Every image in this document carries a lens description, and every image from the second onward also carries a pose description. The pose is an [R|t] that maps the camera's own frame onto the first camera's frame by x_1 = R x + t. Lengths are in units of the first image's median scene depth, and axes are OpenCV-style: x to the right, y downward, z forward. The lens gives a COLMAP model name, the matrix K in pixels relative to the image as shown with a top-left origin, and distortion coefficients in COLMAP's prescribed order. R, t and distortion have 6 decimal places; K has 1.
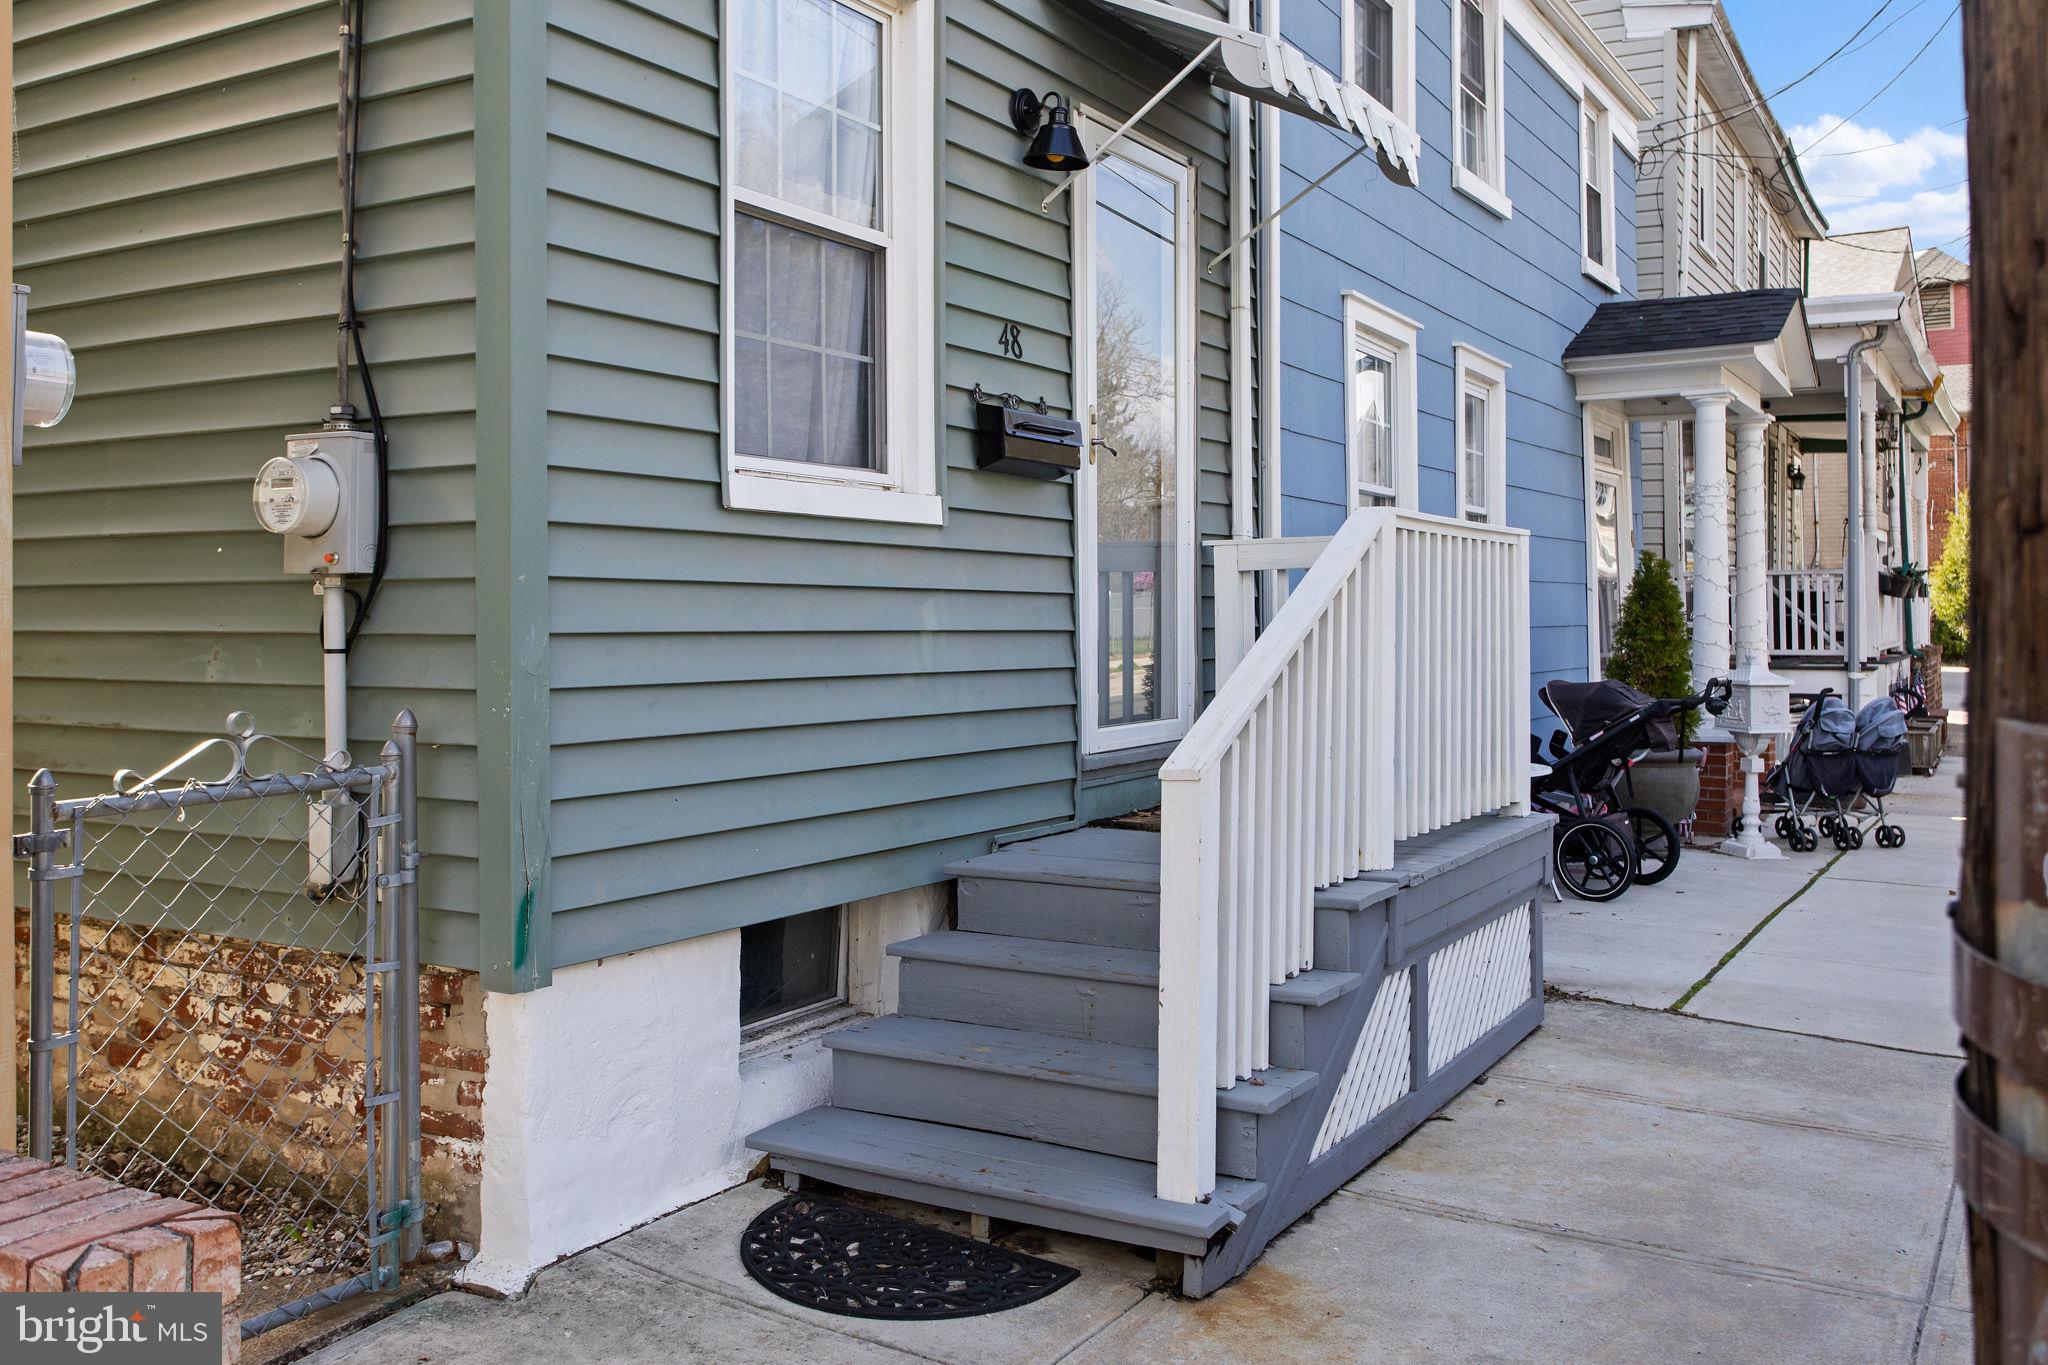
lens RADIAL K [[1799.0, 0, 1024.7], [0, 1799.0, 610.4], [0, 0, 1]] dist [-0.008975, -0.006861]
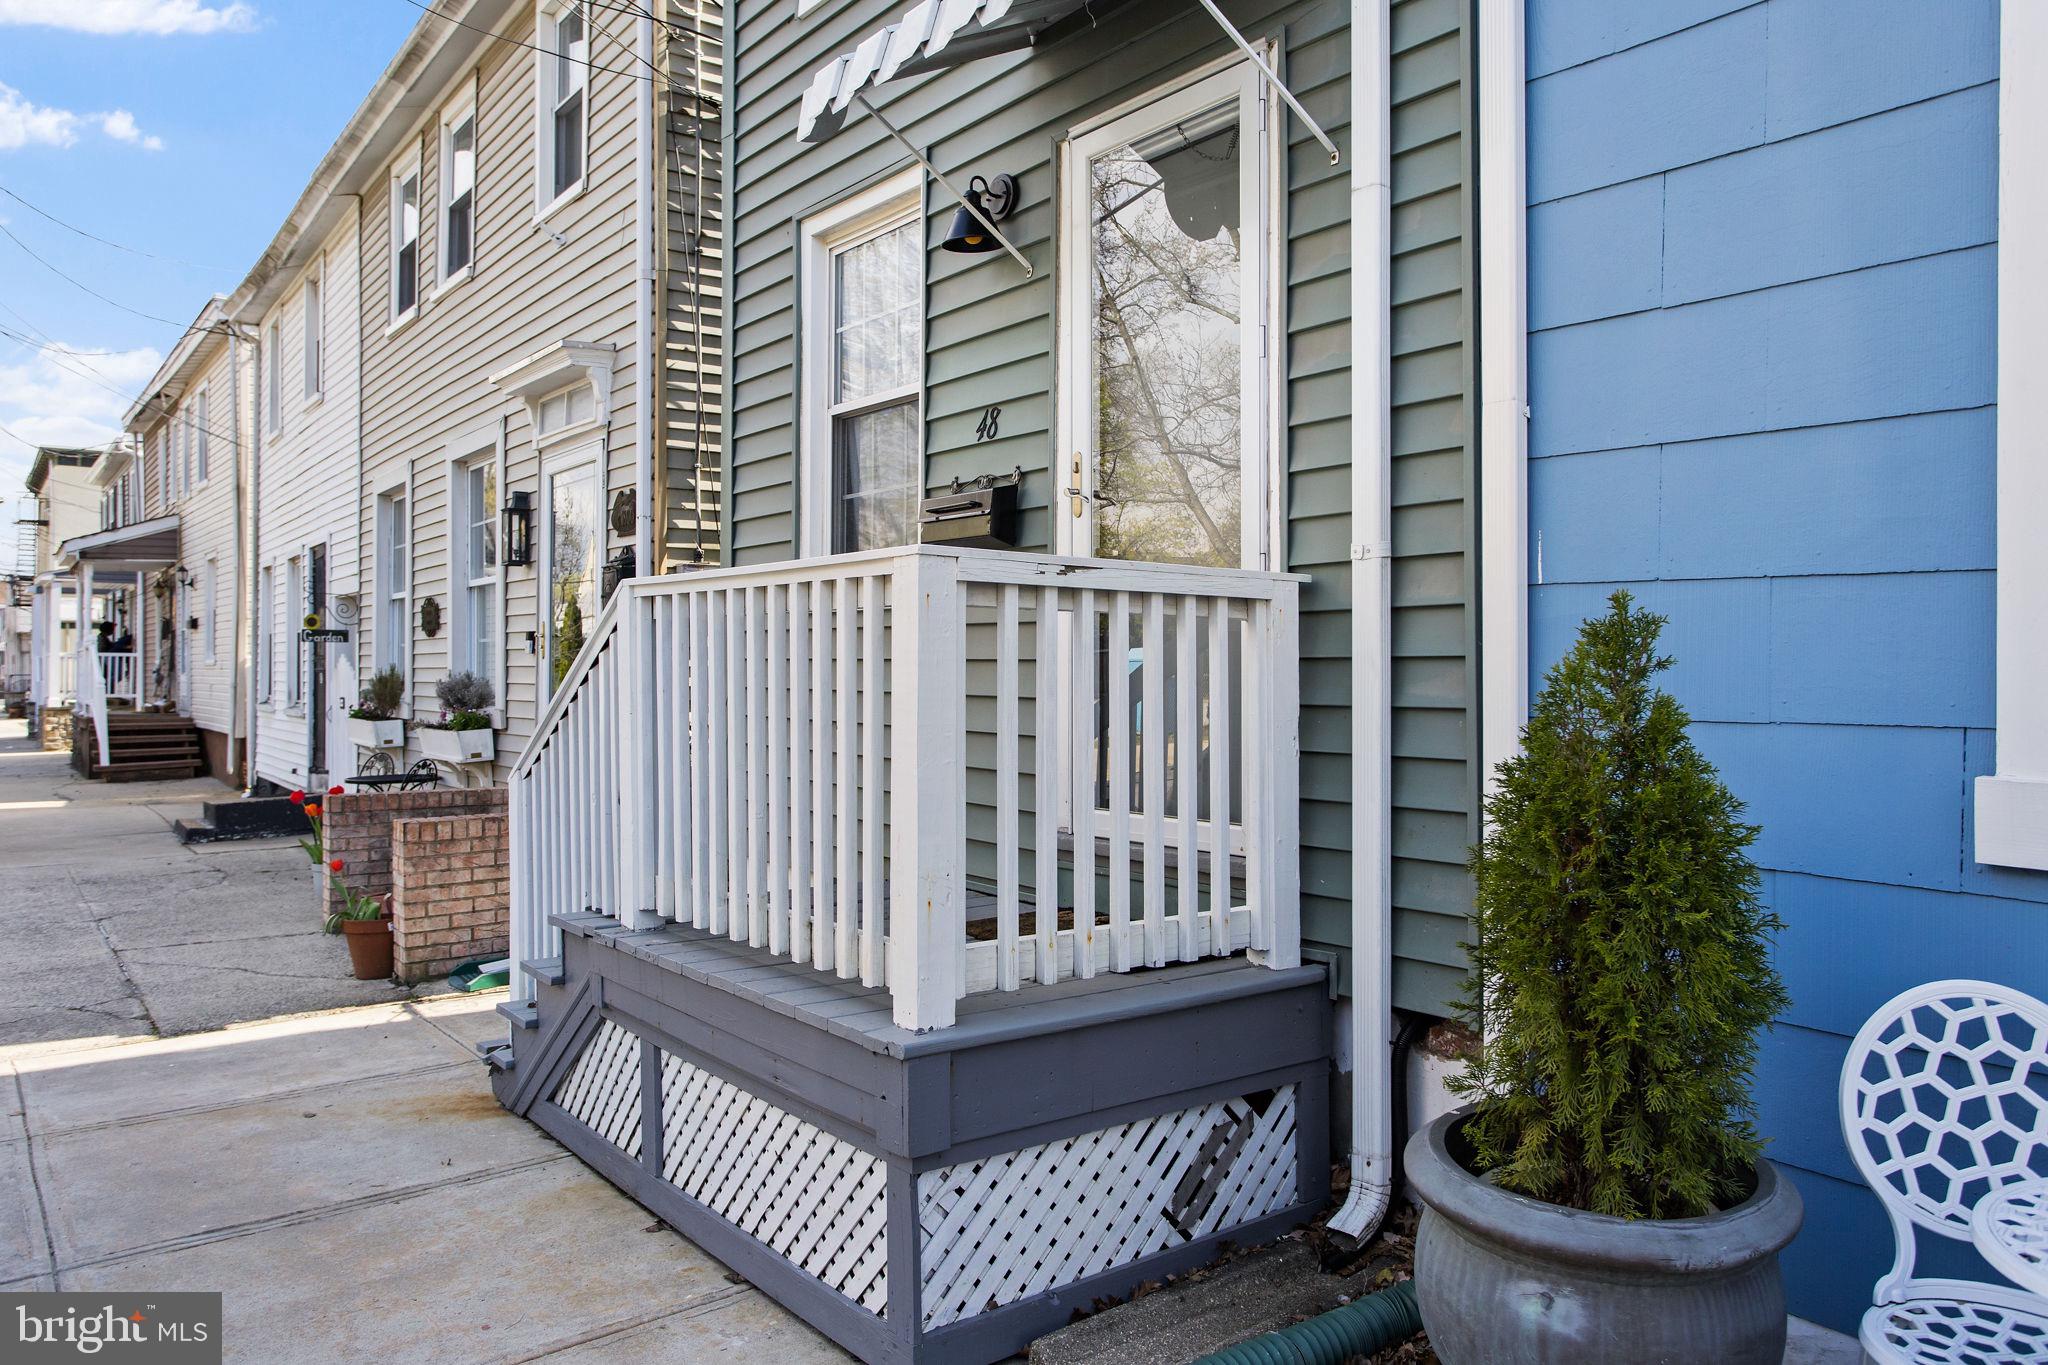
lens RADIAL K [[1473.6, 0, 1024.0], [0, 1473.6, 682.5], [0, 0, 1]] dist [-0.000723, 0.002676]
pose [[-0.390199, 0.013289, -0.920635, 1.004837], [0.000726, 0.999900, 0.014126, -0.011438], [0.920730, 0.004844, -0.390170, 1.727149]]
